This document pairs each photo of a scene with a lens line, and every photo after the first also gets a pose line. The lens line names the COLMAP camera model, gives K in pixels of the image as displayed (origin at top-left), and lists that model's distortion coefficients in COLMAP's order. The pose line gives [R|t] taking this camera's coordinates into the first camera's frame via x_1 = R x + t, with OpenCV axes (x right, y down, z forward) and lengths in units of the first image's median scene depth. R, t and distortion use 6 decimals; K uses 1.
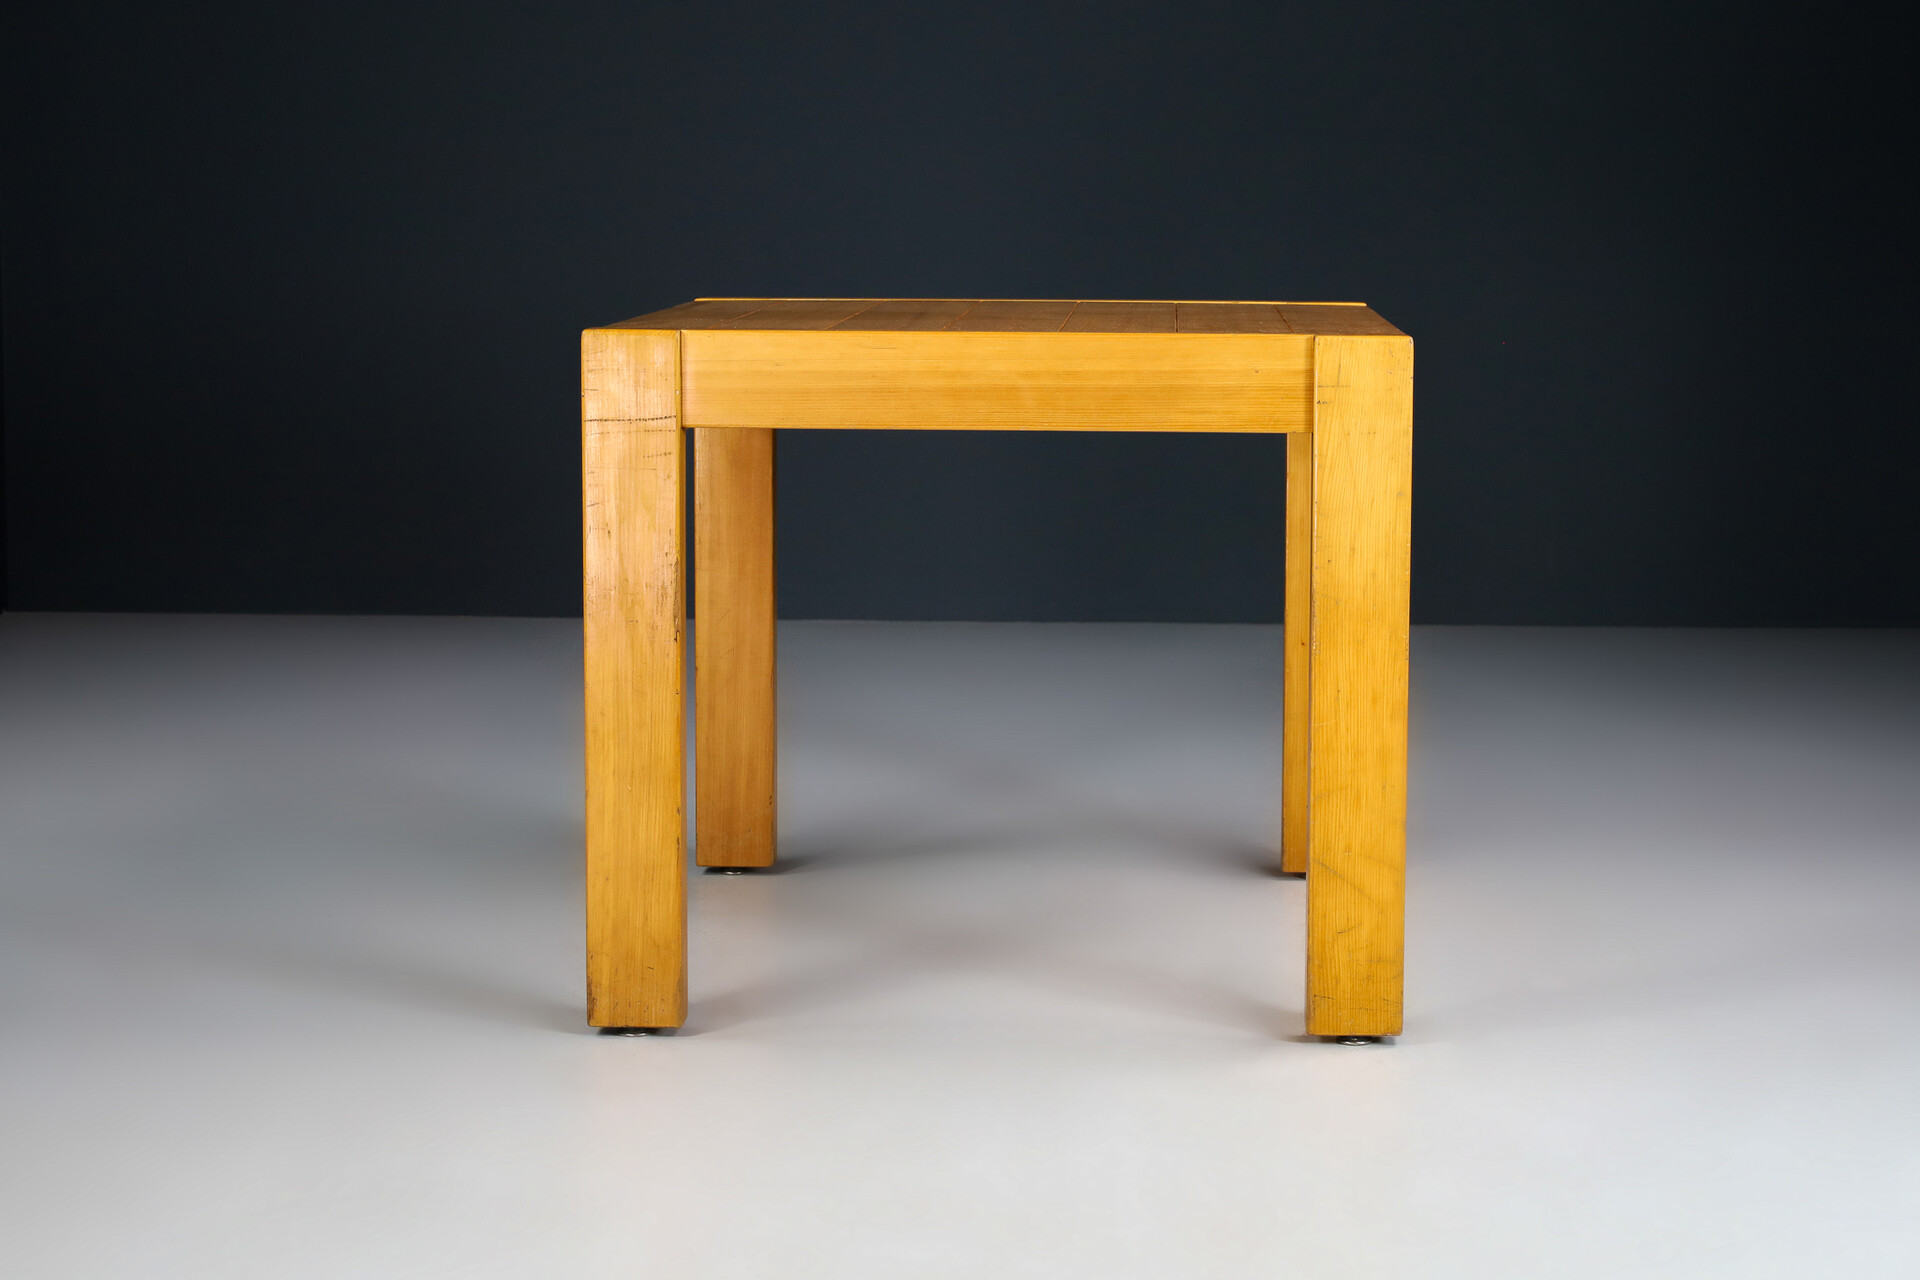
lens RADIAL K [[3371.1, 0, 985.2], [0, 3371.1, 590.4], [0, 0, 1]] dist [0.011585, 0.000000]
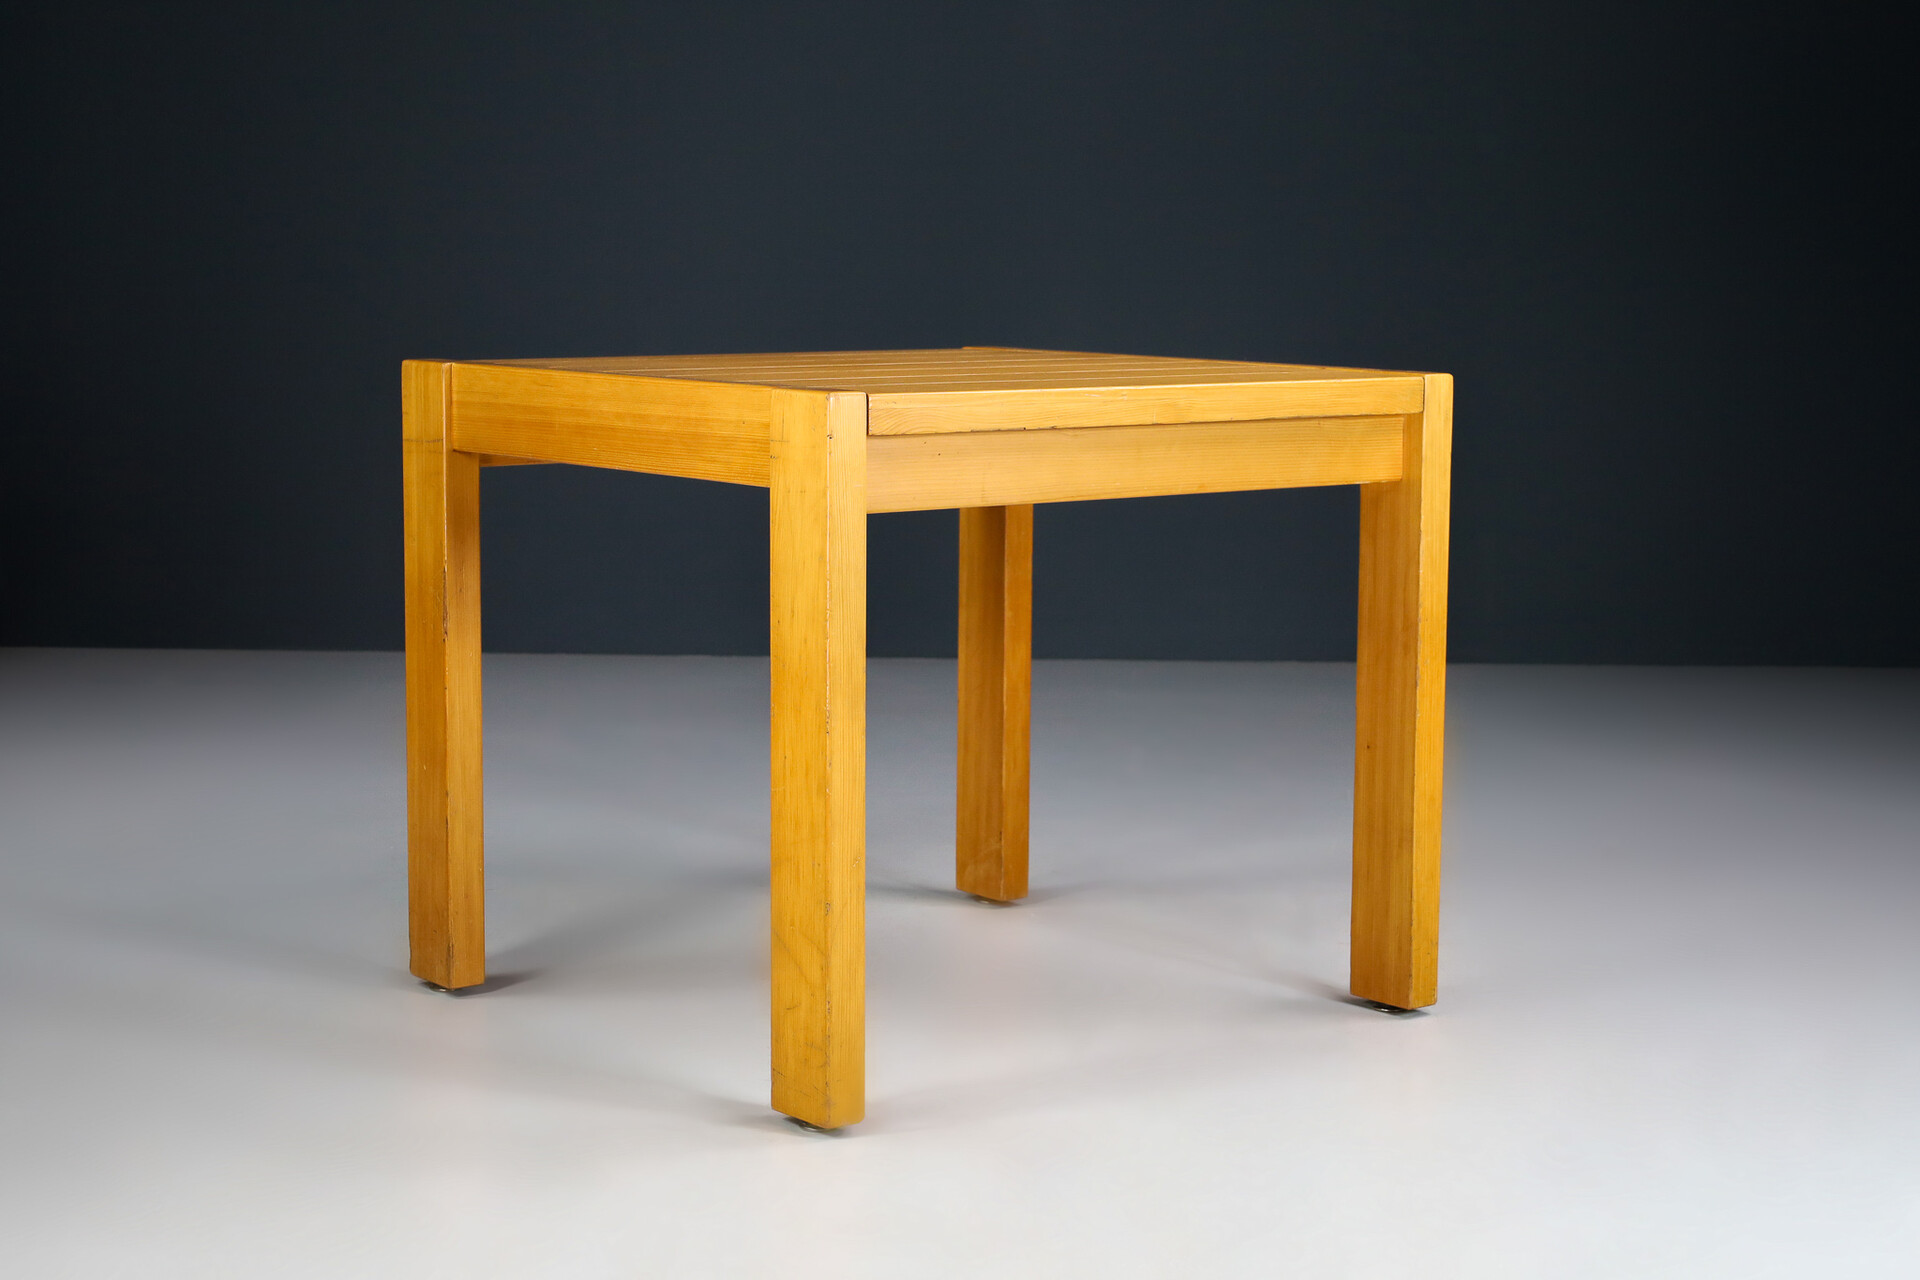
lens RADIAL K [[3371.1, 0, 956.8], [0, 3371.1, 632.2], [0, 0, 1]] dist [0.011585, 0.000000]
pose [[0.643035, 0.092167, -0.760270, 0.861489], [-0.097691, 0.994494, 0.037935, -0.046897], [0.759580, 0.049878, 0.648498, 0.407873]]
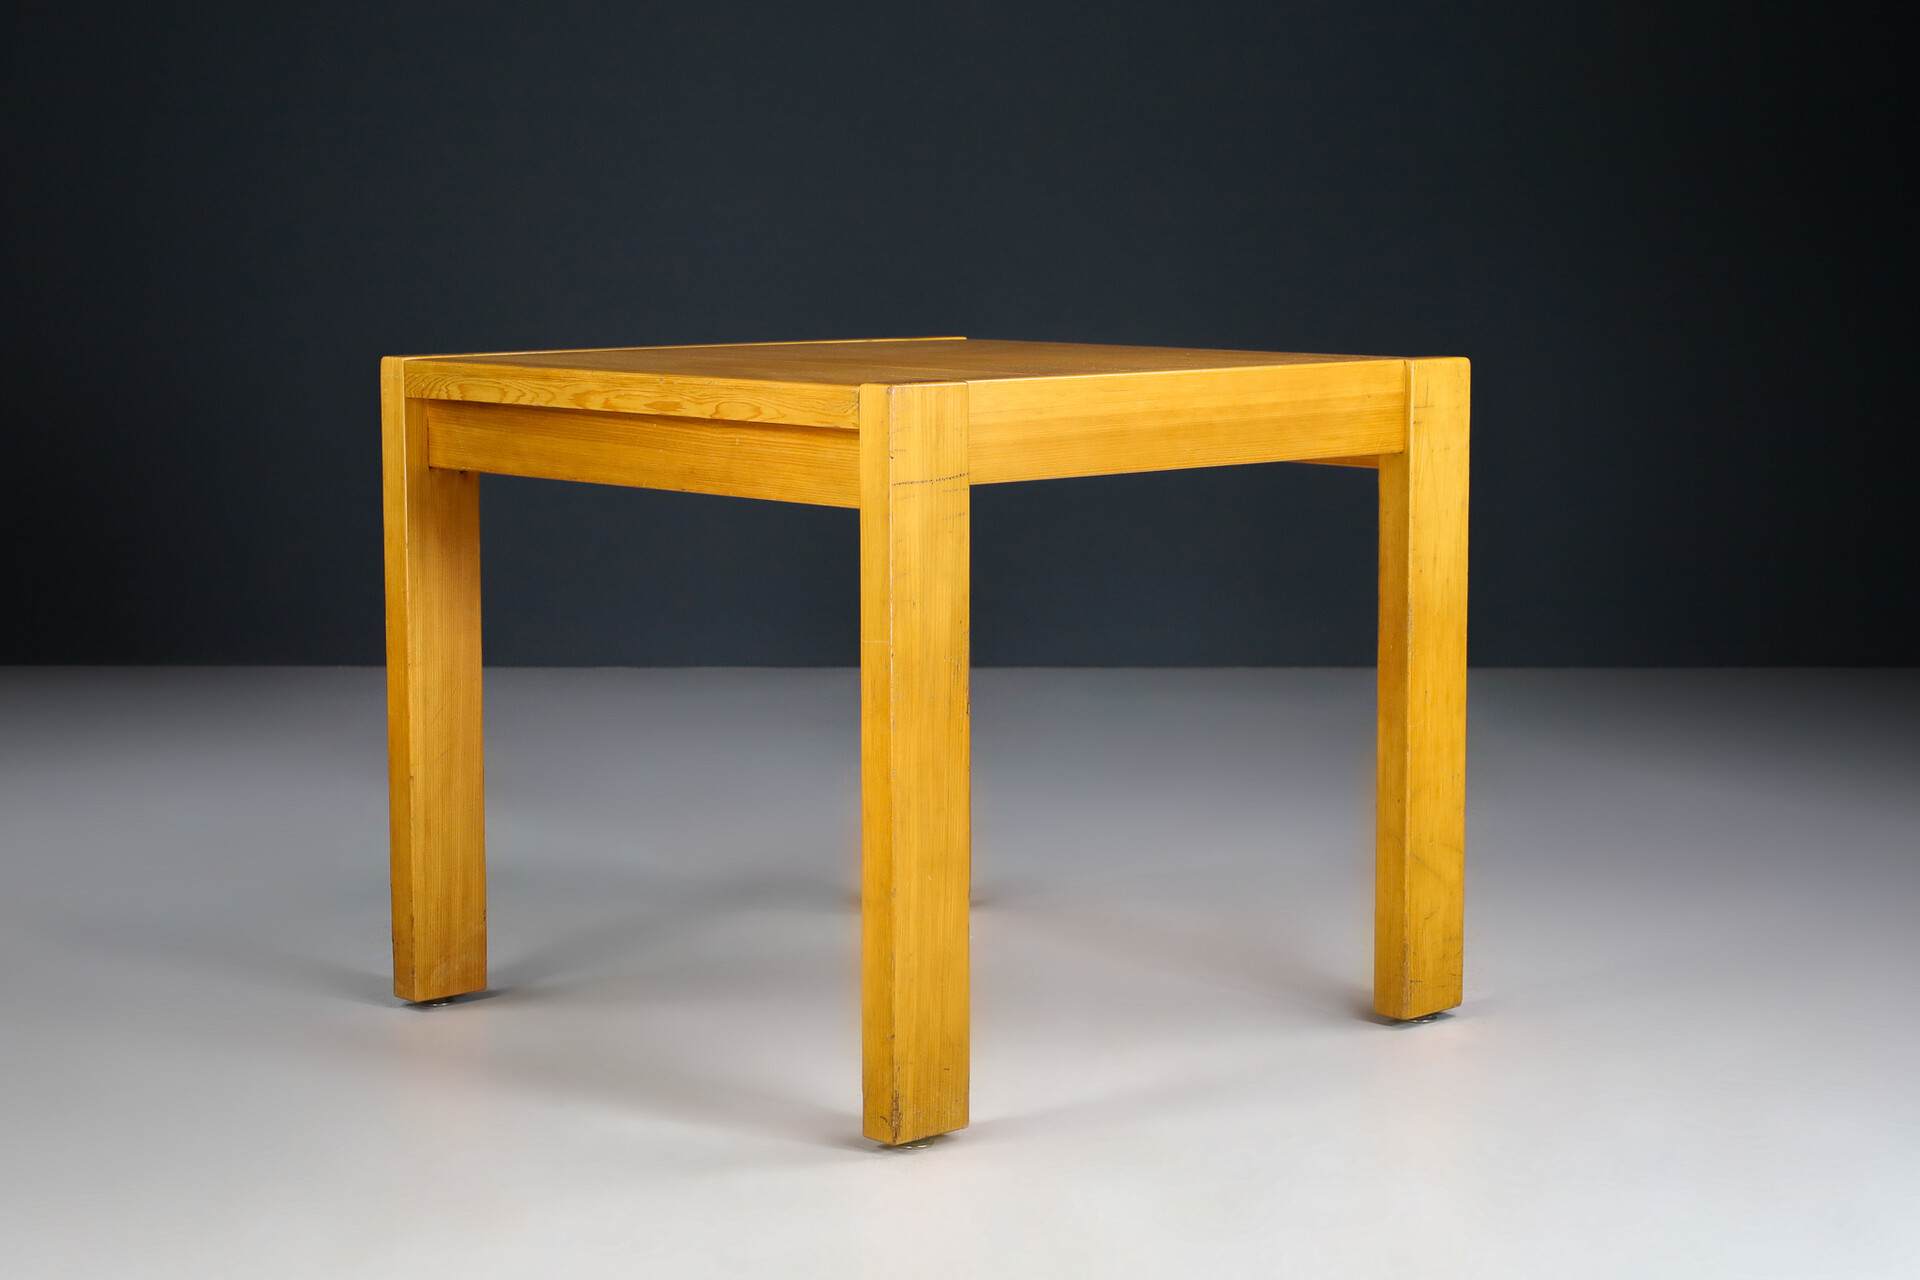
lens RADIAL K [[3537.8, 0, 953.7], [0, 3537.8, 646.8], [0, 0, 1]] dist [-0.023446, 0.000000]
pose [[0.711042, -0.095716, 0.696605, -0.775021], [0.092808, 0.994800, 0.041958, -0.045054], [-0.696998, 0.034816, 0.716227, 0.300842]]
